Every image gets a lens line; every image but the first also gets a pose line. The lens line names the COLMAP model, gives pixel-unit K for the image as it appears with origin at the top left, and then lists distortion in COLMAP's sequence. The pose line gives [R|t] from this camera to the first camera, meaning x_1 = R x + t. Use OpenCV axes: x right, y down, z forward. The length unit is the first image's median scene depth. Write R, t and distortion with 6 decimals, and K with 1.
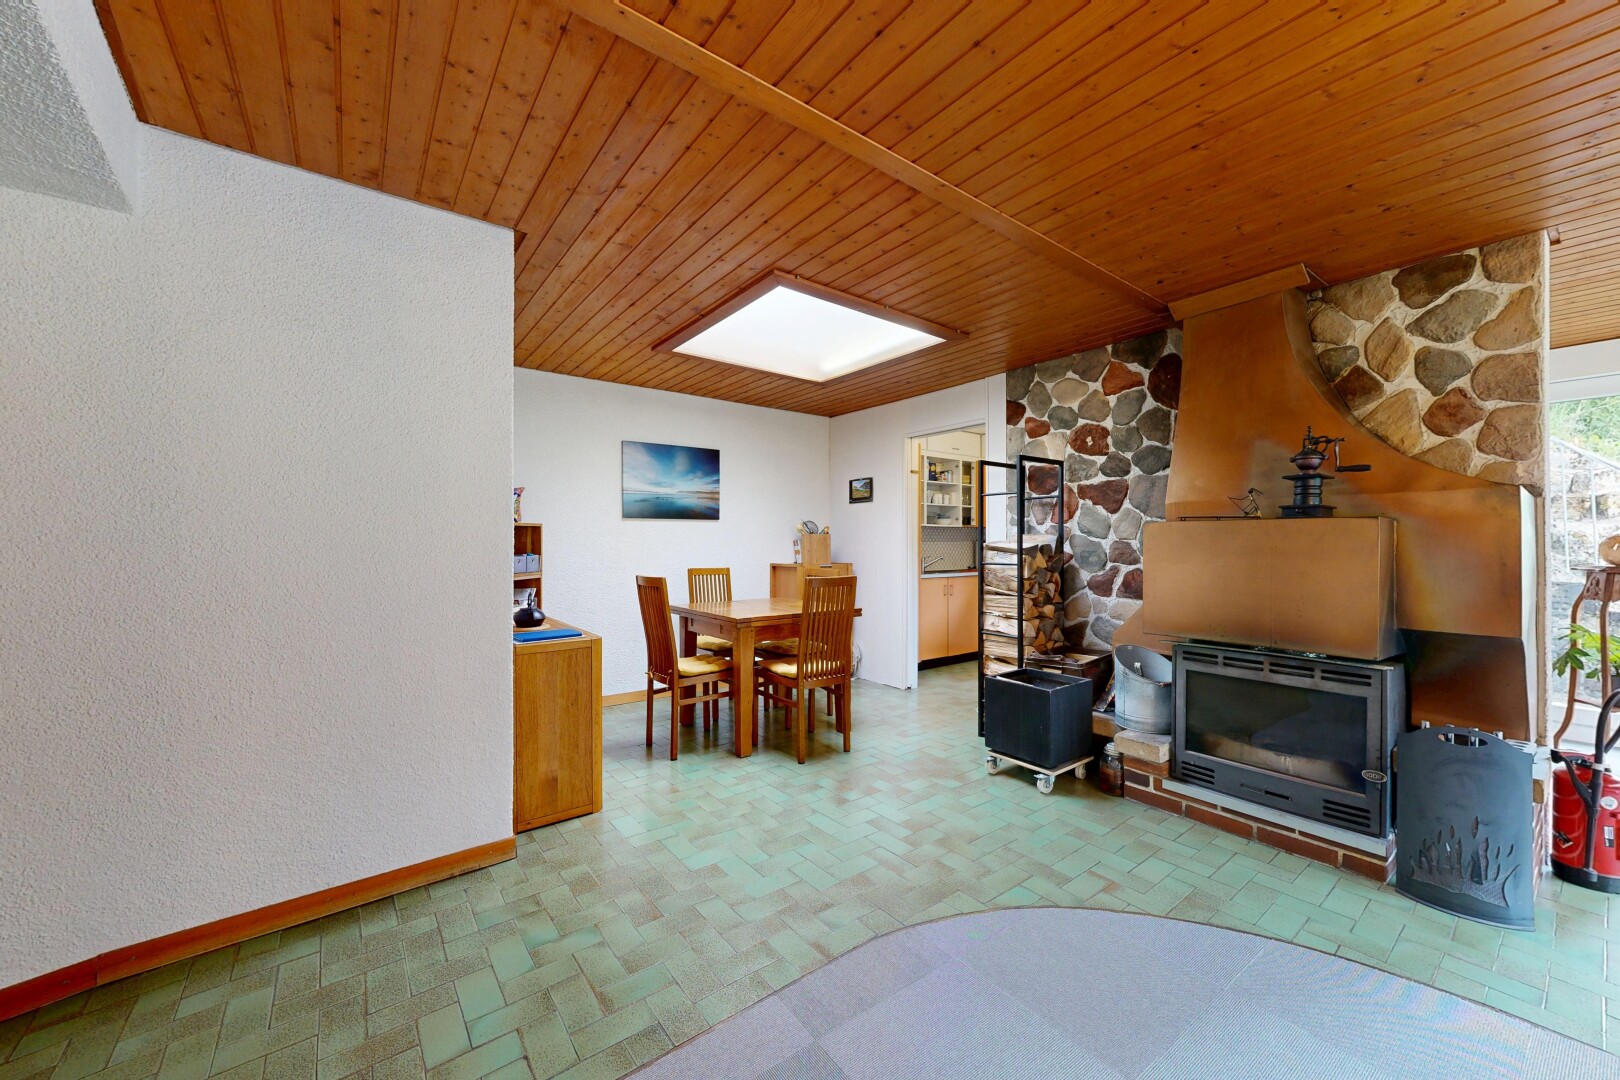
lens RADIAL K [[608.7, 0, 810.0], [0, 608.7, 540.0], [0, 0, 1]] dist [-0.000449, -0.000187]
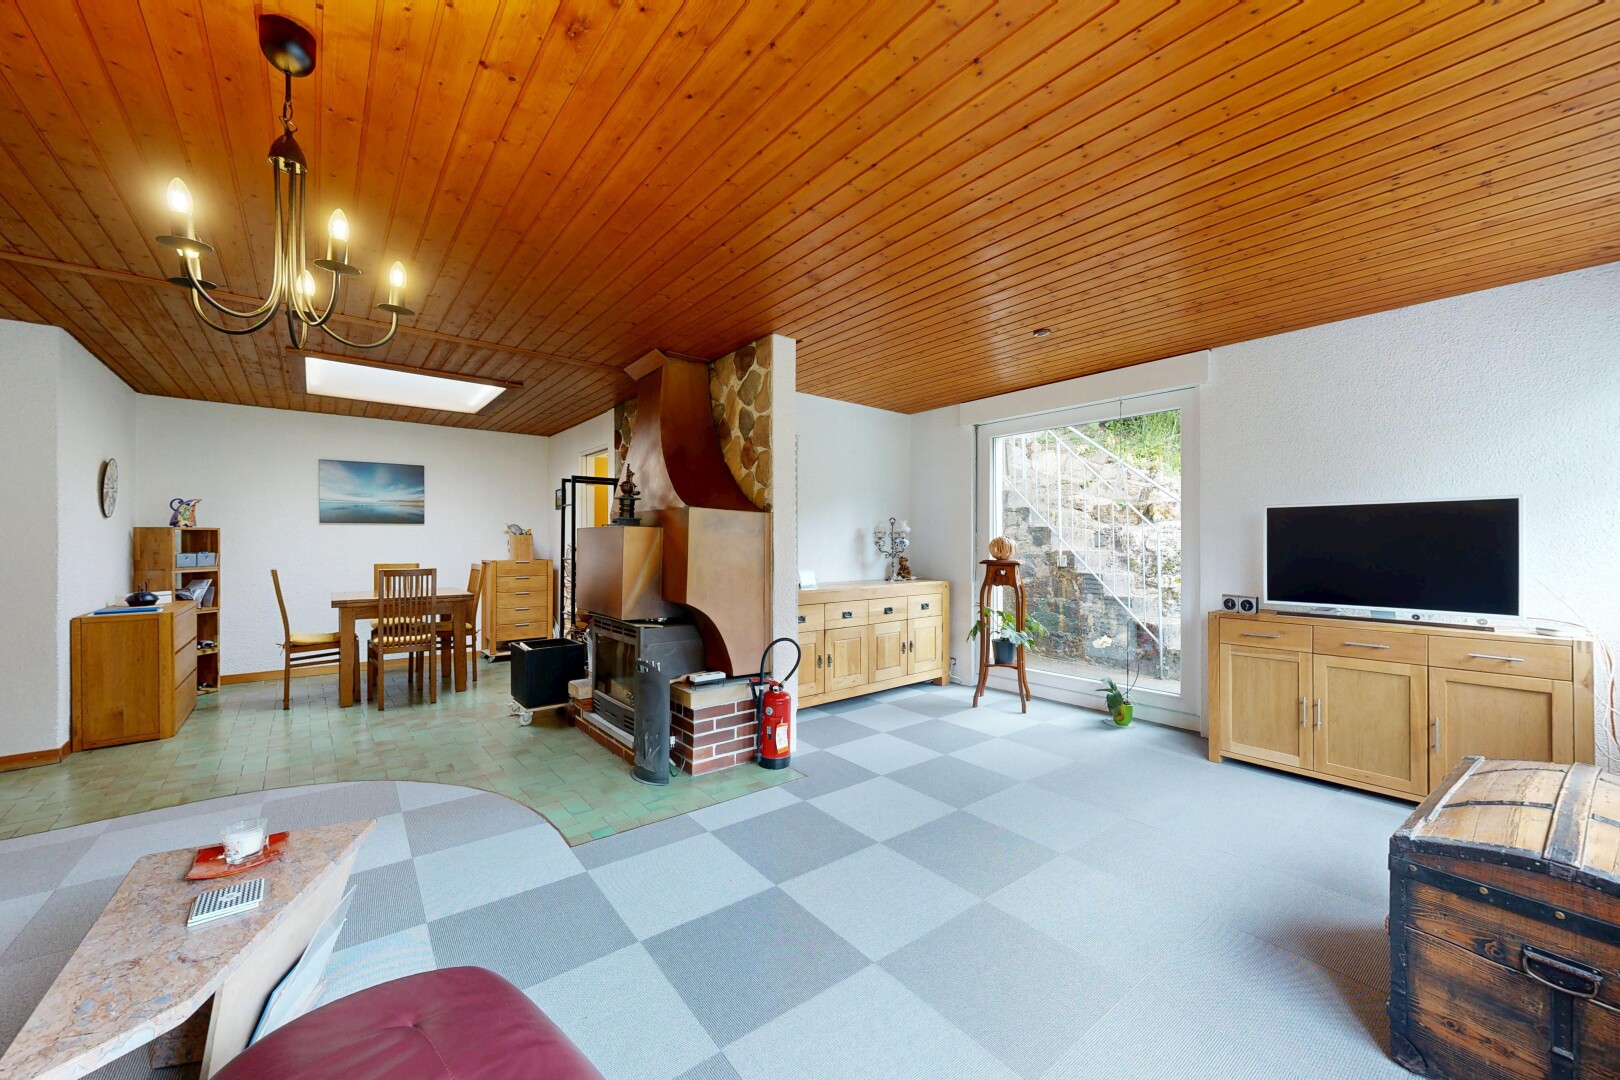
lens RADIAL K [[608.7, 0, 810.0], [0, 608.7, 540.0], [0, 0, 1]] dist [-0.000449, -0.000187]
pose [[0.999282, -0.000742, 0.037874, 0.847416], [0.000715, 0.999999, 0.000717, -0.002297], [-0.037875, -0.000689, 0.999282, -0.343808]]
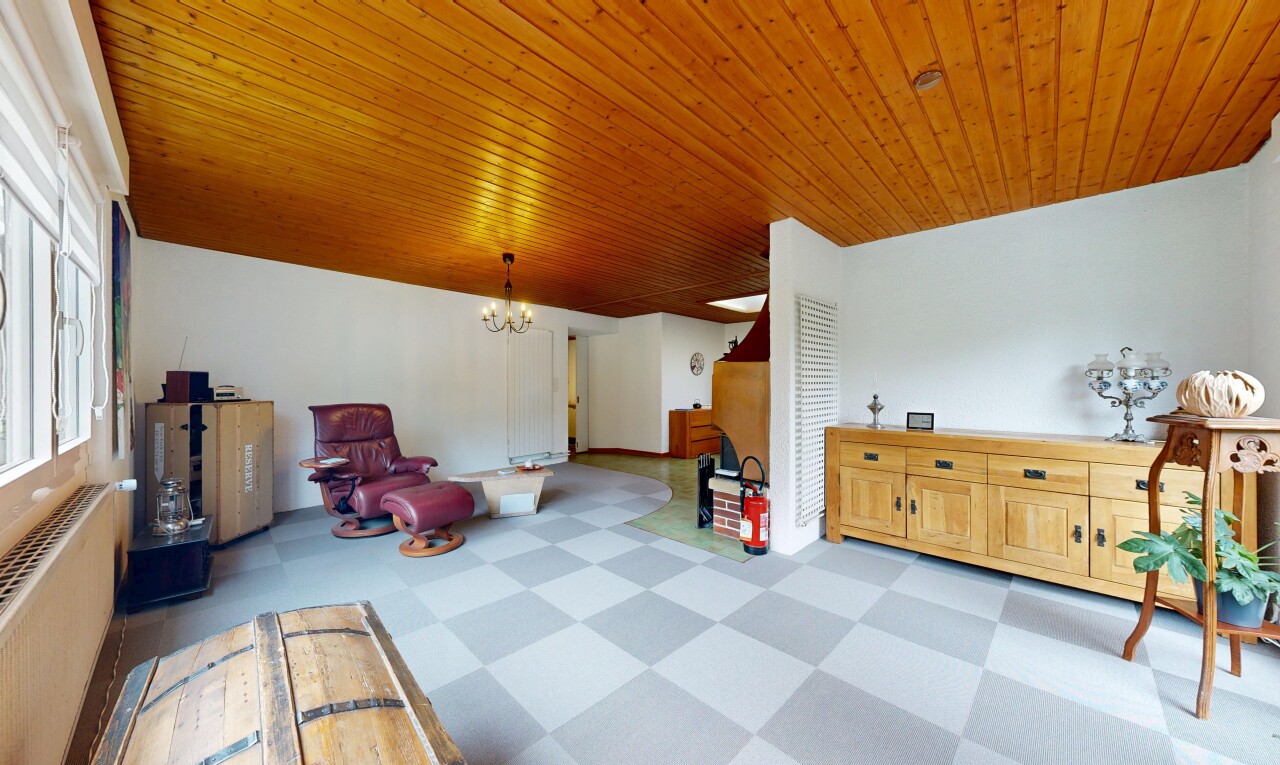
lens RADIAL K [[430.0, 0, 640.3], [0, 430.0, 384.0], [0, 0, 1]] dist [-0.000375, -0.000033]
pose [[0.159318, -0.001409, -0.987226, 1.708523], [0.008337, 0.999965, -0.000082, -0.001995], [0.987192, -0.008217, 0.159324, 0.250993]]
